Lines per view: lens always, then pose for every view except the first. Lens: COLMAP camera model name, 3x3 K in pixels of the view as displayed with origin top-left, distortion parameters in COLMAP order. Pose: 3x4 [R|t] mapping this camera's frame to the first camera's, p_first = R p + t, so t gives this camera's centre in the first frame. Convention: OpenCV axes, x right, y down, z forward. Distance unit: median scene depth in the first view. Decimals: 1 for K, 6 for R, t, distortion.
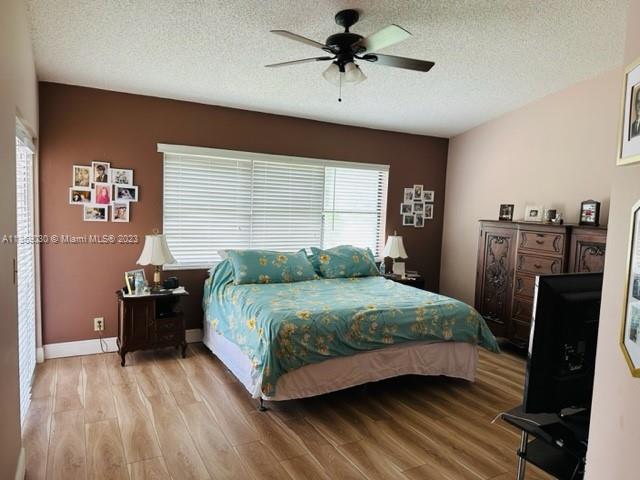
lens RADIAL K [[451.4, 0, 320.2], [0, 451.4, 239.5], [0, 0, 1]] dist [0.058353, -0.062423]
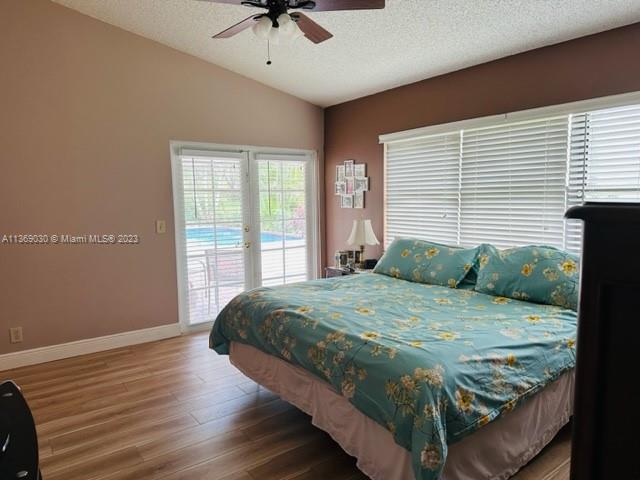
lens RADIAL K [[451.4, 0, 320.5], [0, 451.4, 242.1], [0, 0, 1]] dist [0.058353, -0.062423]
pose [[0.119152, 0.058742, -0.991137, 0.710381], [-0.059780, 0.996862, 0.051895, -0.006810], [0.991075, 0.053067, 0.122290, 0.748038]]
